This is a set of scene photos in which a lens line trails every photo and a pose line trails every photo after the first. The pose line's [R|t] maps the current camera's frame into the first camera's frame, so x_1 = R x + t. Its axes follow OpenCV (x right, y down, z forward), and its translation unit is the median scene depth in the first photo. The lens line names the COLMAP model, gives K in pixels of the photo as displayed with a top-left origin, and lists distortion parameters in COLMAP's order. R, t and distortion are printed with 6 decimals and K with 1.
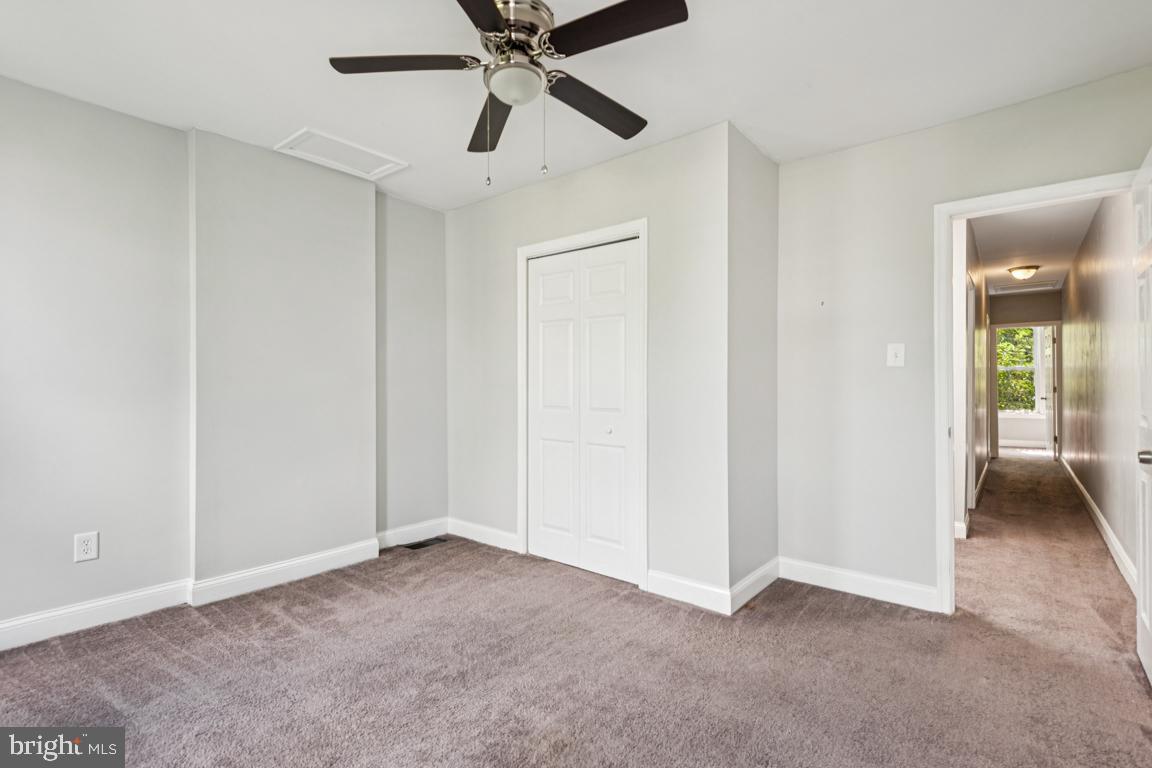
lens RADIAL K [[524.7, 0, 576.0], [0, 524.7, 384.0], [0, 0, 1]] dist [0.040609, -0.020522]
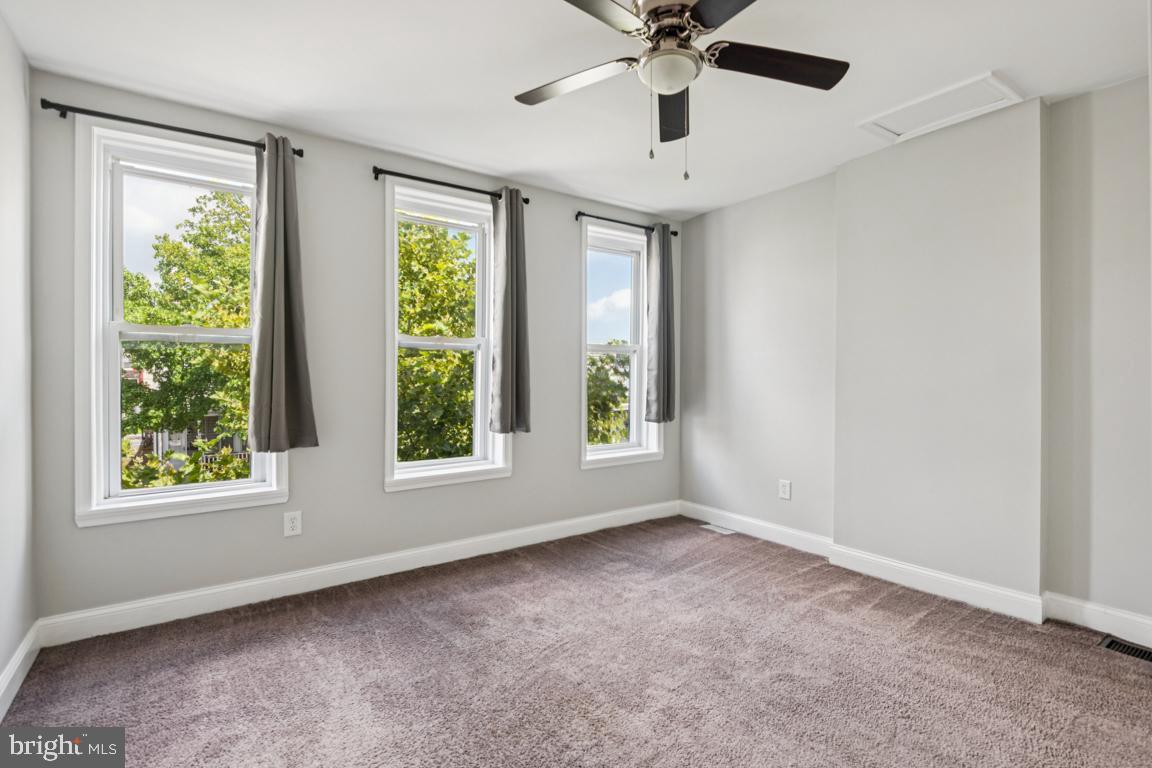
lens RADIAL K [[546.0, 0, 576.0], [0, 546.0, 384.0], [0, 0, 1]] dist [0.001283, -0.009816]
pose [[-0.262529, 0.008260, -0.964889, 0.221825], [0.001474, 0.999966, 0.008160, -0.001090], [0.964923, 0.000720, -0.262532, 0.267247]]
